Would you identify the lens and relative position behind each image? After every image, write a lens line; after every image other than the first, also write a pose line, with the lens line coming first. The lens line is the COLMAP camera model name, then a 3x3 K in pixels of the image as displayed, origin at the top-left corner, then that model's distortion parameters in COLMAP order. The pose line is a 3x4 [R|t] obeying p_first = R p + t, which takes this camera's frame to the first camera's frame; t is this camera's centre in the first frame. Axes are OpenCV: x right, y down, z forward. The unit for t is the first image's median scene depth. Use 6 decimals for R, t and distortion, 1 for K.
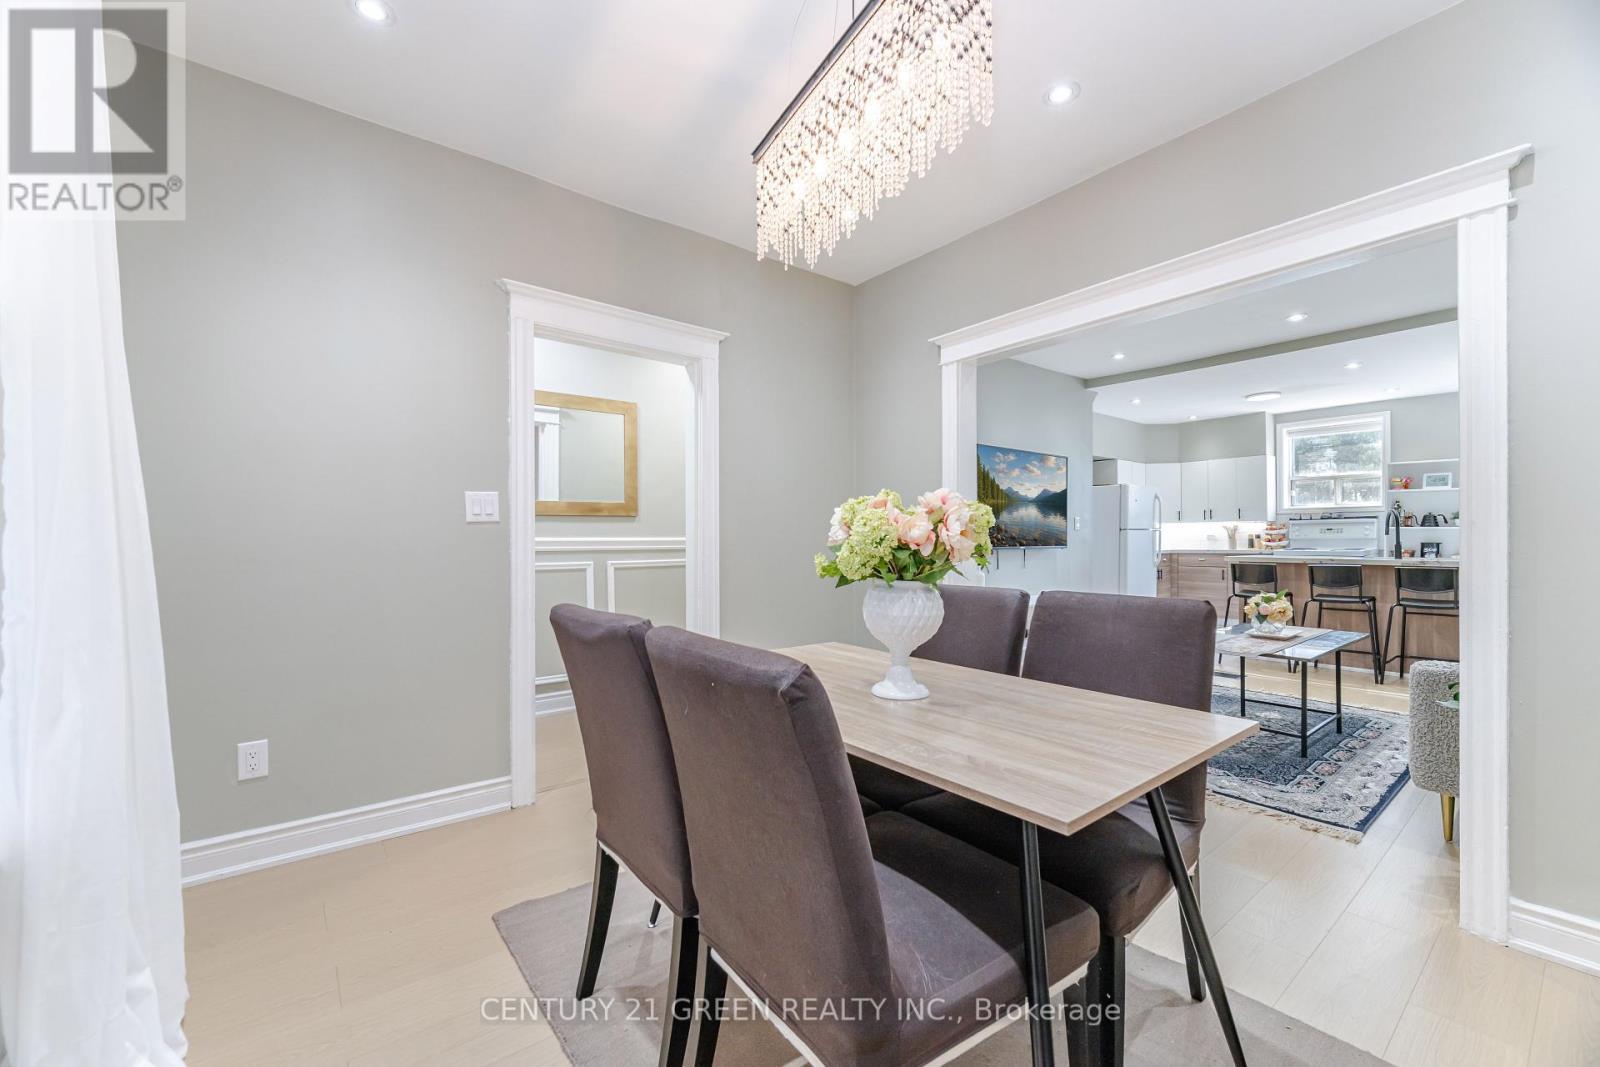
lens RADIAL K [[641.3, 0, 800.0], [0, 641.3, 533.5], [0, 0, 1]] dist [0.007865, -0.000047]
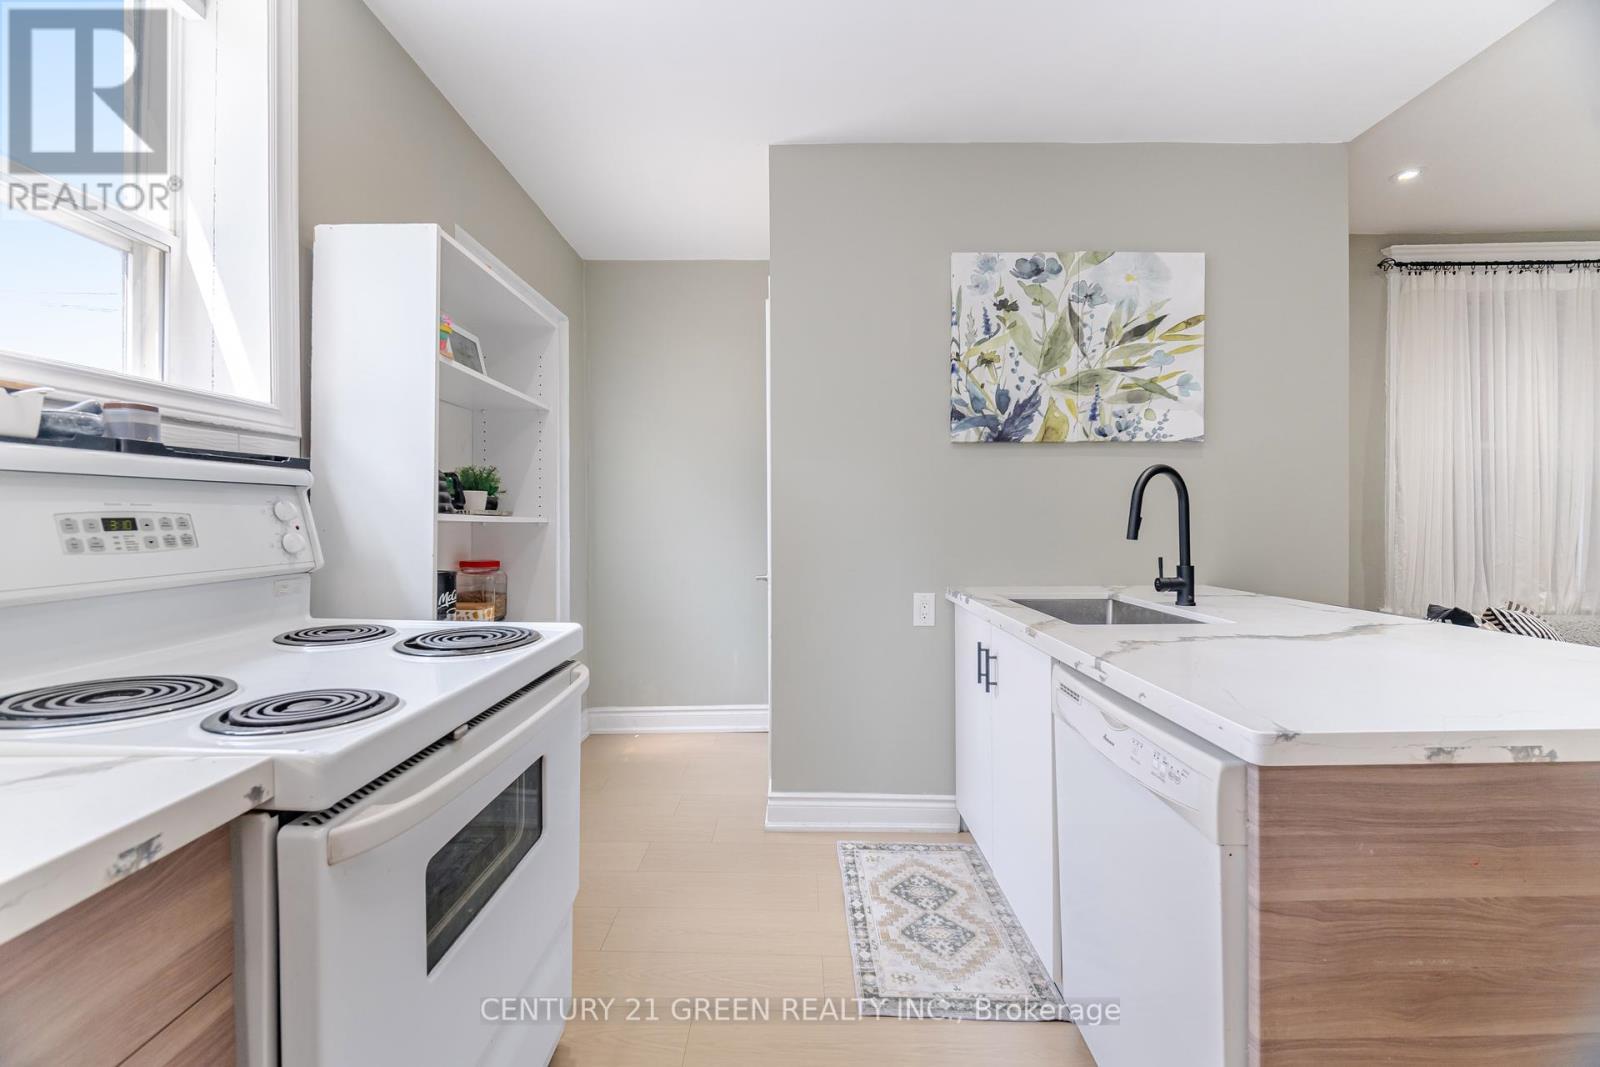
lens RADIAL K [[647.3, 0, 794.2], [0, 647.3, 527.8], [0, 0, 1]] dist [0.011431, -0.006142]
pose [[-0.772885, -0.000658, 0.634545, 0.596017], [0.005546, 0.999954, 0.007793, -0.005402], [-0.634522, 0.009542, -0.772846, 0.972119]]
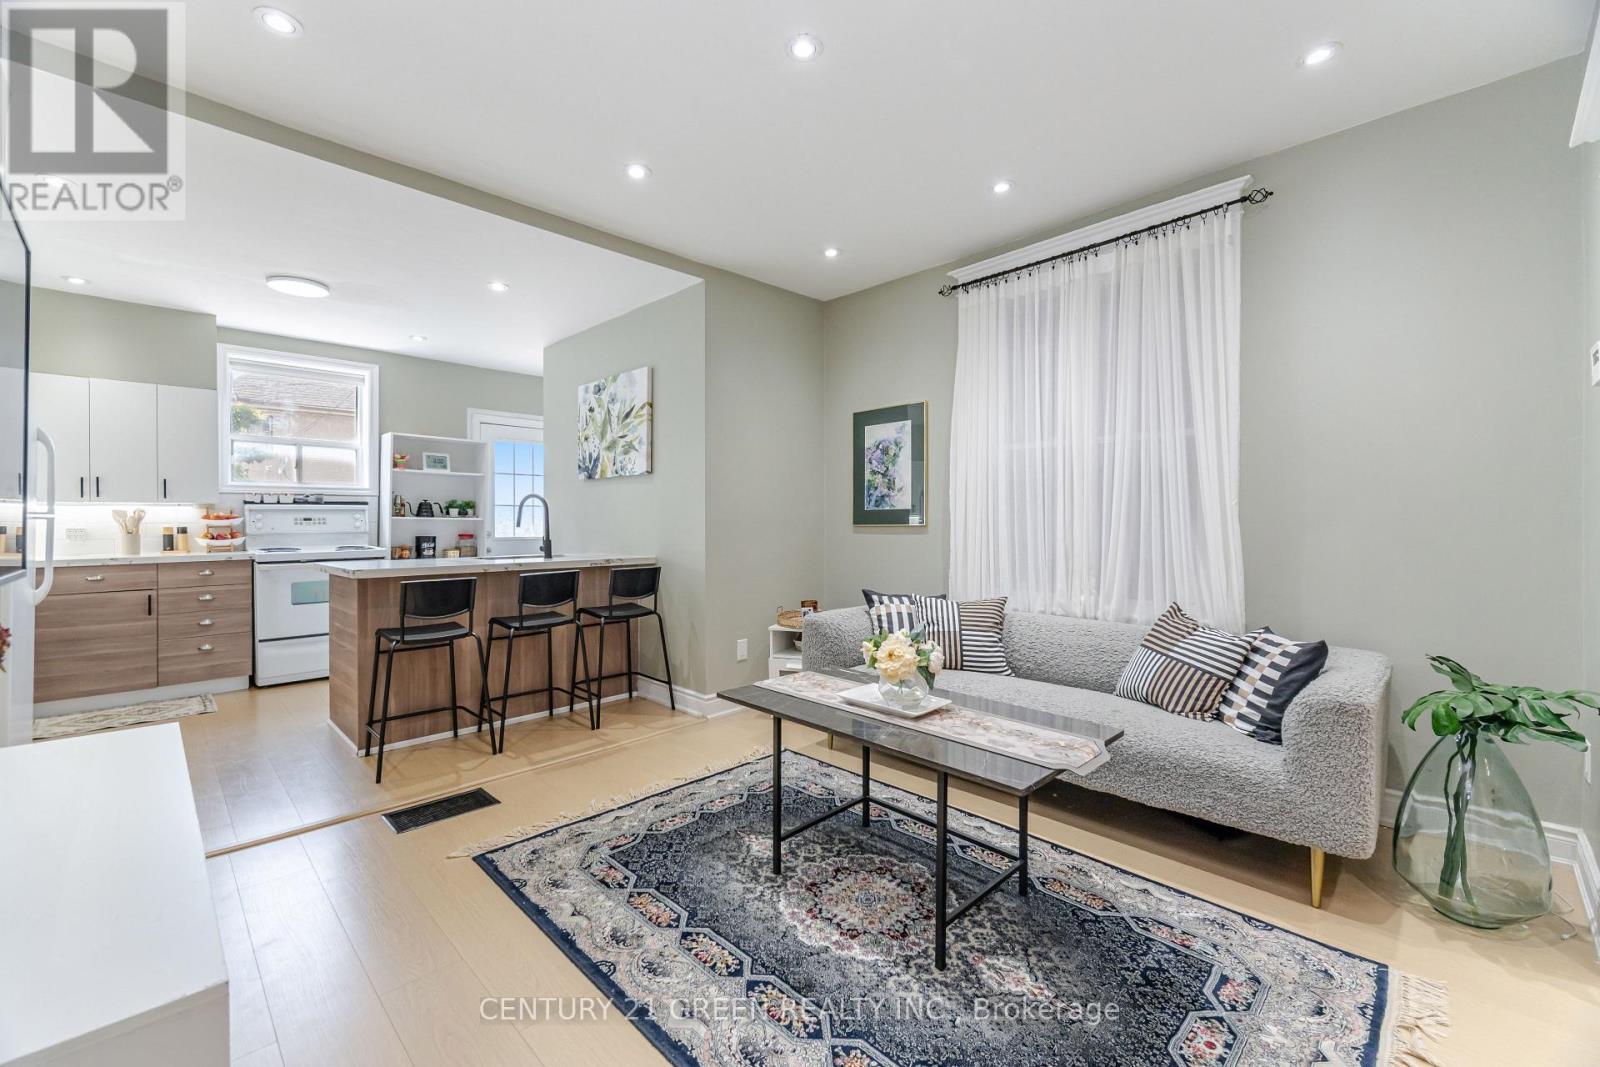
lens RADIAL K [[668.6, 0, 792.2], [0, 668.6, 525.1], [0, 0, 1]] dist [0.003893, -0.000655]
pose [[-0.095661, 0.000100, 0.995414, 0.071873], [-0.001461, 0.999999, -0.000241, -0.000725], [-0.995413, -0.001477, -0.095660, 0.538277]]
